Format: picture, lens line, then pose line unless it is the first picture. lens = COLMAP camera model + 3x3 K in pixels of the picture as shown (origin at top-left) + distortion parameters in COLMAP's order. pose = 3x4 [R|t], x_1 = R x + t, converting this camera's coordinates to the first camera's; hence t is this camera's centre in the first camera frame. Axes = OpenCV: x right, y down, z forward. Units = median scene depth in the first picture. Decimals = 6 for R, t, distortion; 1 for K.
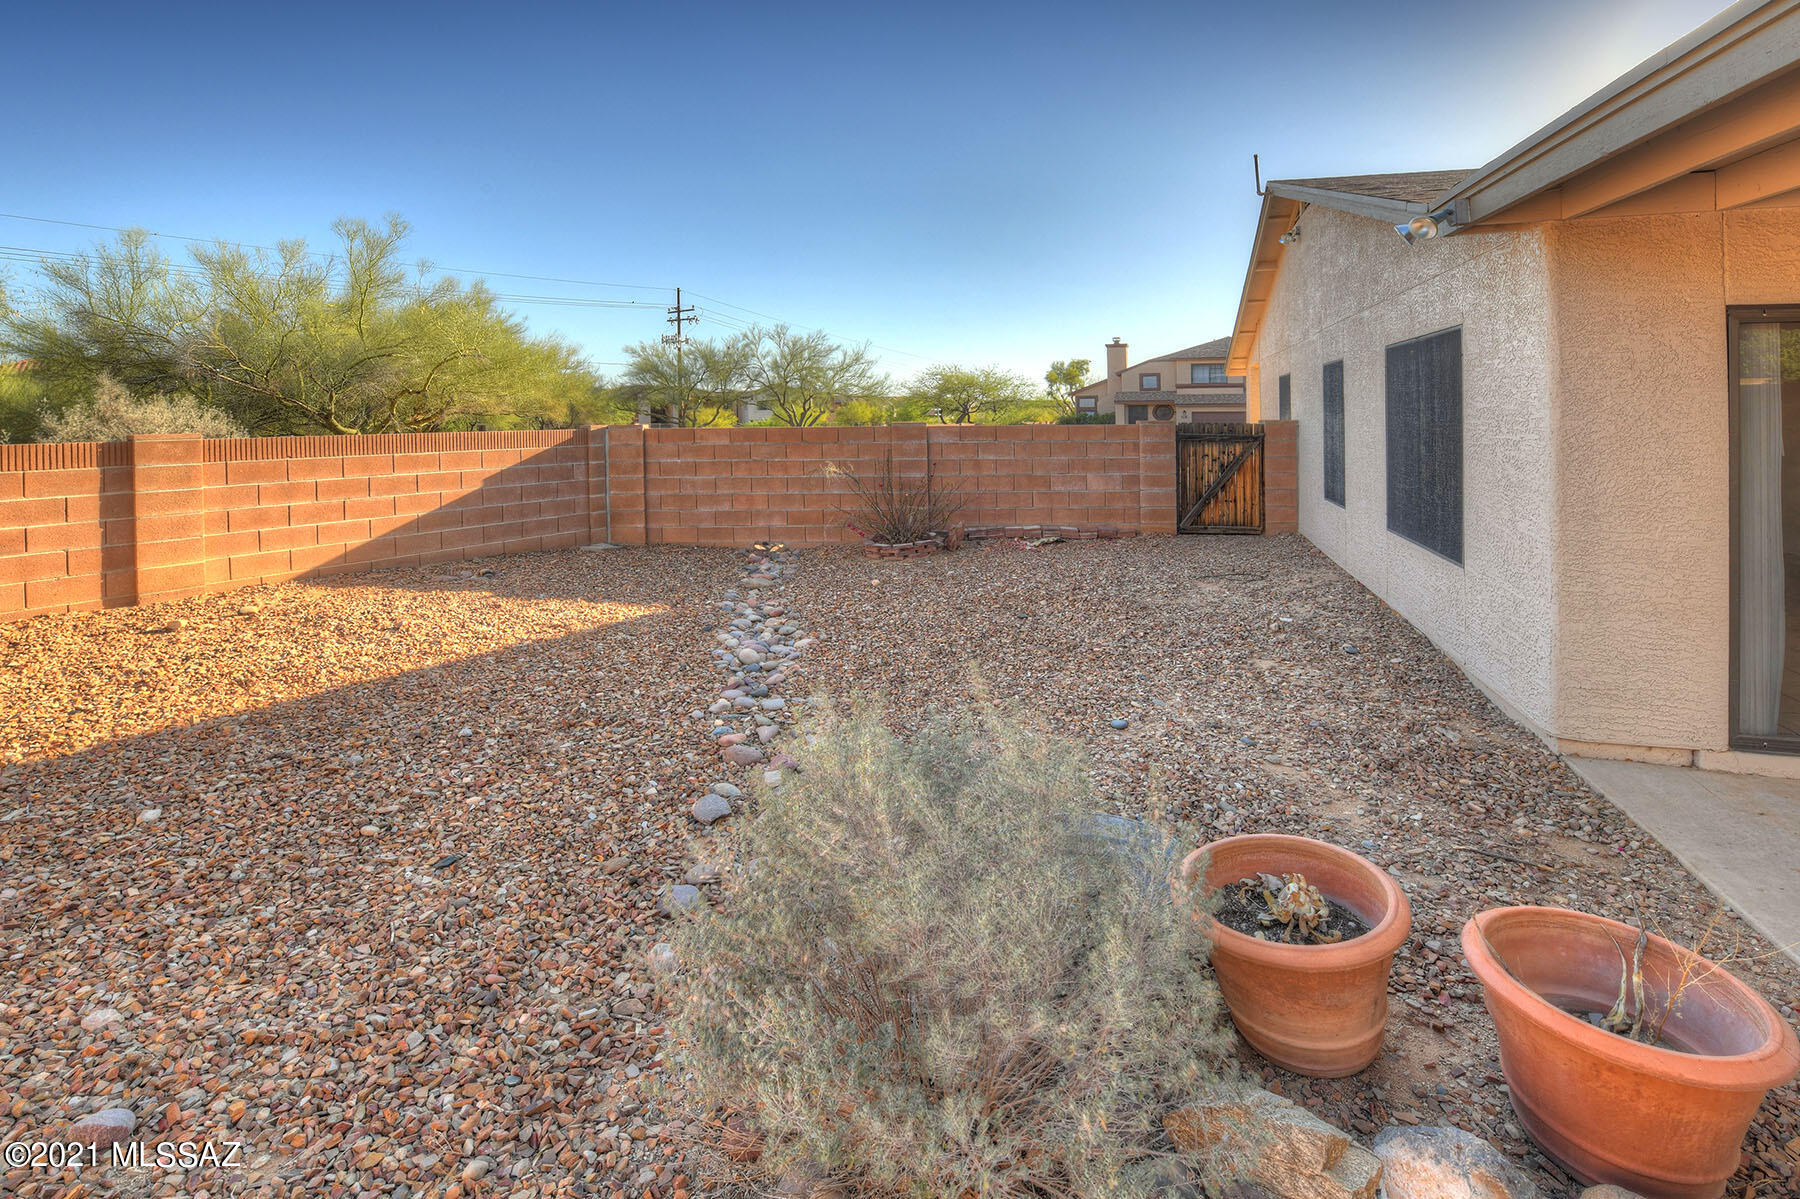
lens RADIAL K [[736.4, 0, 1014.2], [0, 736.4, 450.7], [0, 0, 1]] dist [0.000682, -0.000148]
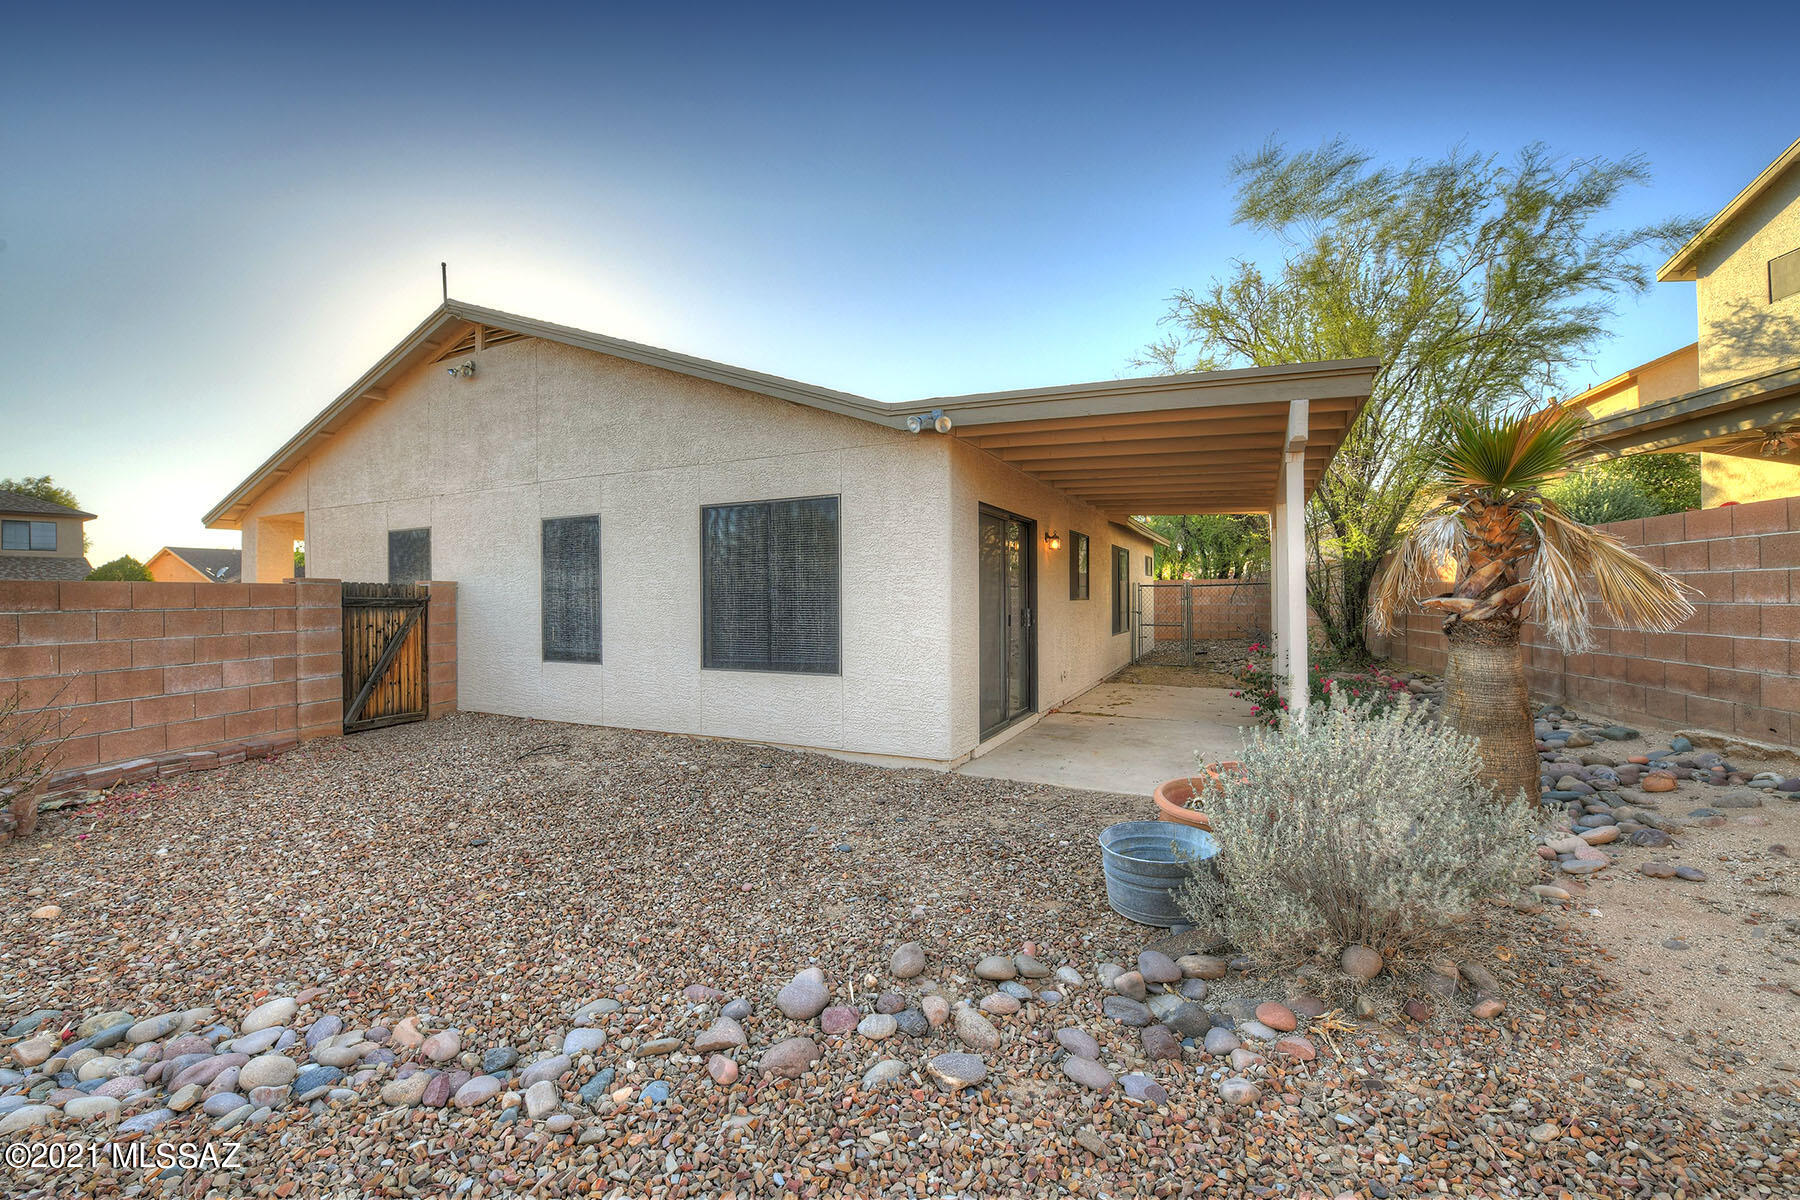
lens RADIAL K [[715.9, 0, 952.1], [0, 715.9, 596.0], [0, 0, 1]] dist [-0.018000, -0.000446]
pose [[0.248425, -0.012050, 0.968576, -0.323292], [0.061700, 0.998089, -0.003408, 0.016451], [-0.966684, 0.060608, 0.248694, 0.253519]]
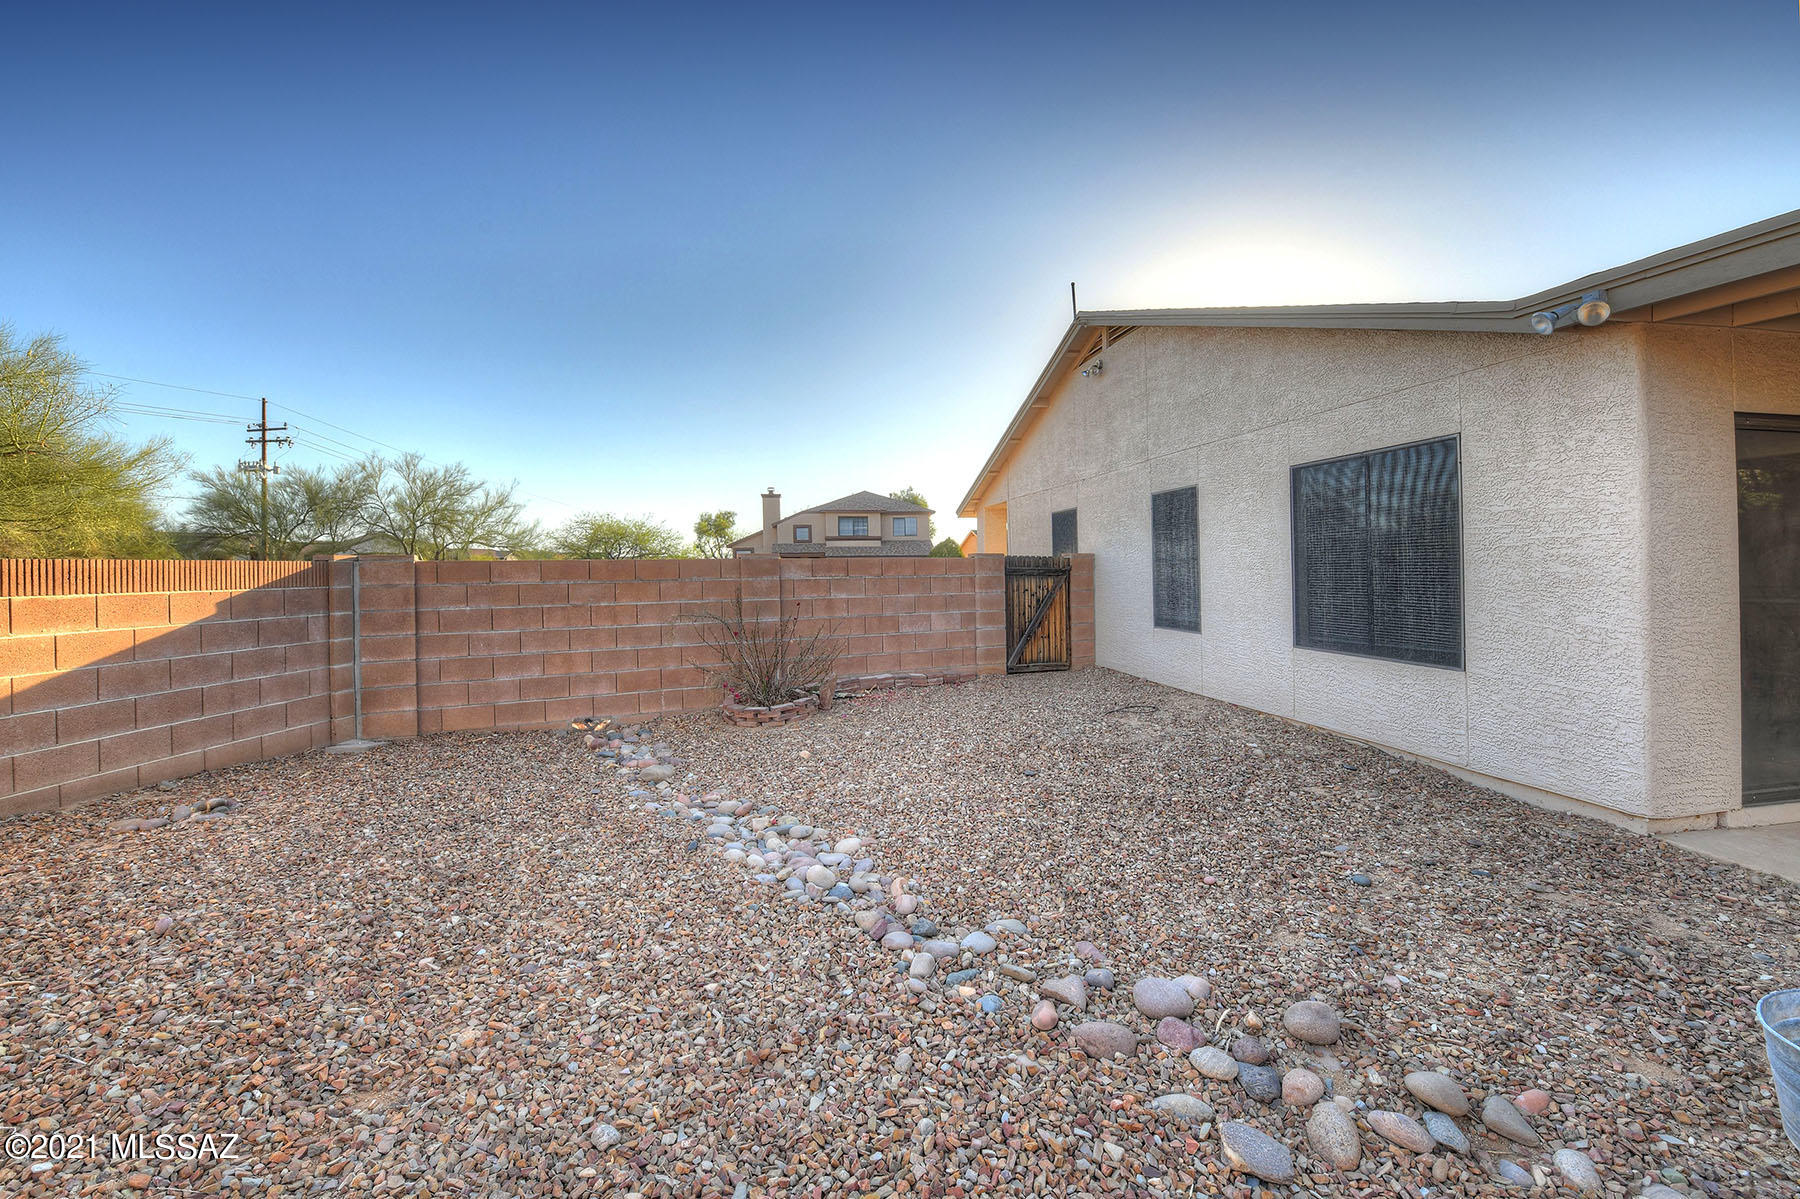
lens RADIAL K [[743.9, 0, 898.9], [0, 743.9, 564.9], [0, 0, 1]] dist [-0.000922, -0.008460]
pose [[0.931749, -0.015937, 0.362752, -0.265463], [0.037424, 0.997931, -0.052283, 0.019516], [-0.361168, 0.062290, 0.930418, 0.169648]]
